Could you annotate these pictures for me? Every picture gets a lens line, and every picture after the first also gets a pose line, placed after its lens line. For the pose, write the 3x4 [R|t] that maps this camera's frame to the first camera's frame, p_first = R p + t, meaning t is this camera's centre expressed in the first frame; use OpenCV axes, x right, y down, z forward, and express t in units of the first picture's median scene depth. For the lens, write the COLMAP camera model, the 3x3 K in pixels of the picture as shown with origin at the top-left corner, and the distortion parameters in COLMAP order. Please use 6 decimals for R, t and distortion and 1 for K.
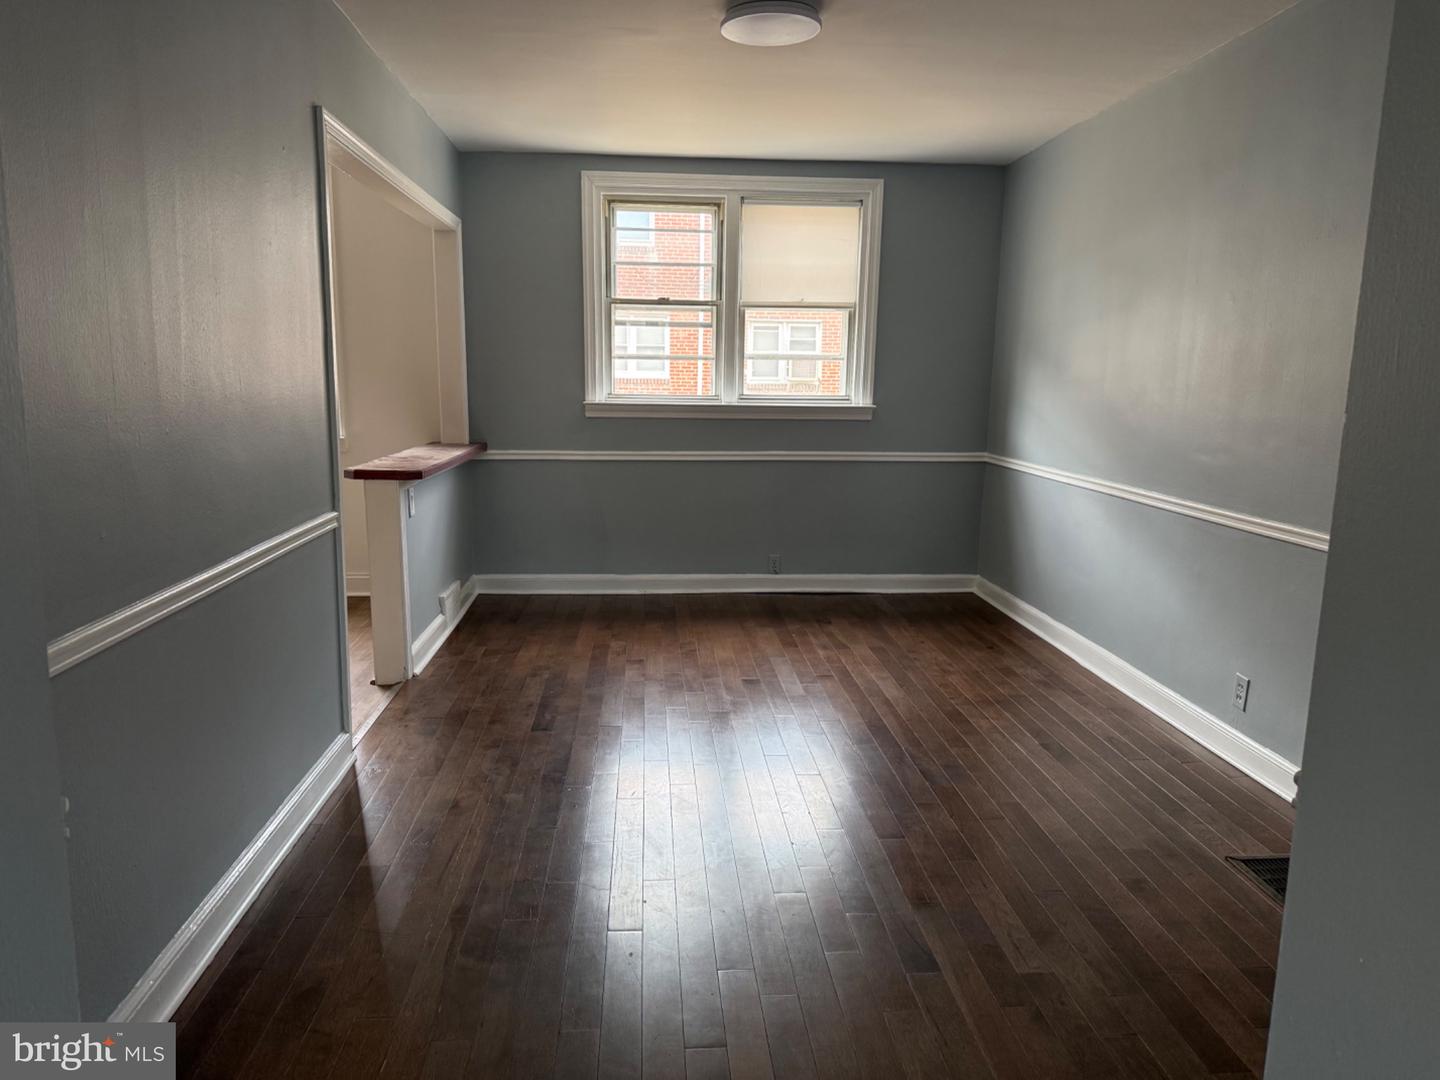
lens RADIAL K [[1005.8, 0, 720.0], [0, 1005.8, 540.0], [0, 0, 1]] dist [0.069789, 0.000114]
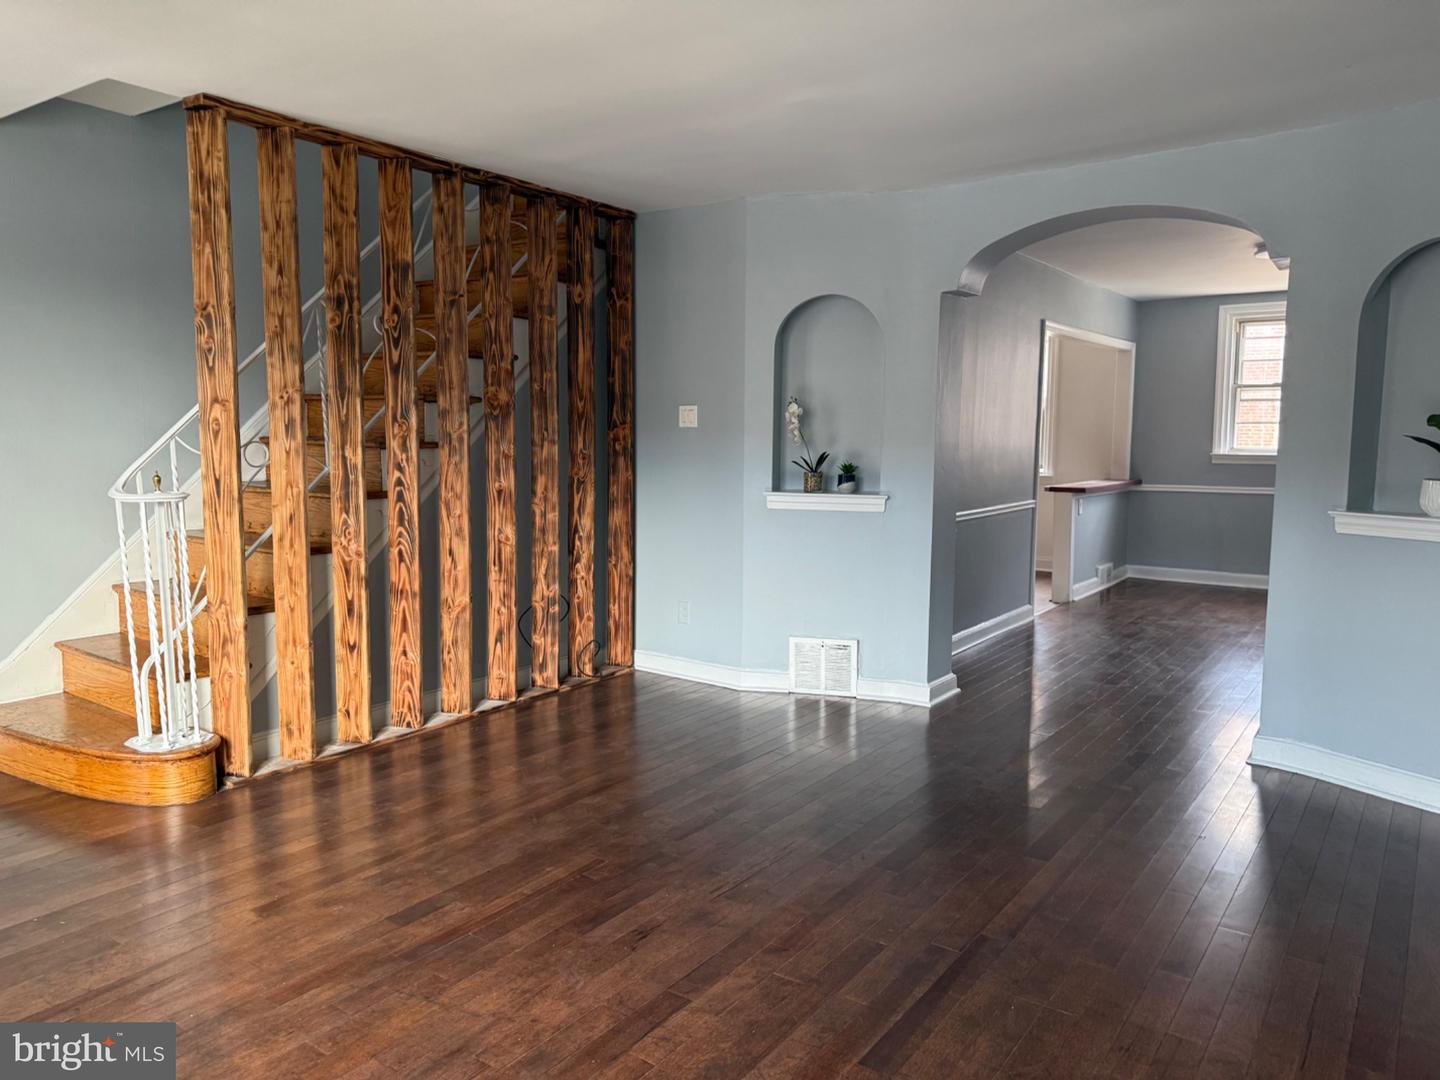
lens RADIAL K [[1005.8, 0, 720.0], [0, 1005.8, 540.0], [0, 0, 1]] dist [0.069789, 0.000114]
pose [[0.764525, 0.053322, -0.642385, 0.310022], [-0.101534, 0.994094, -0.038323, 0.132045], [0.636547, 0.094522, 0.765423, -0.660020]]
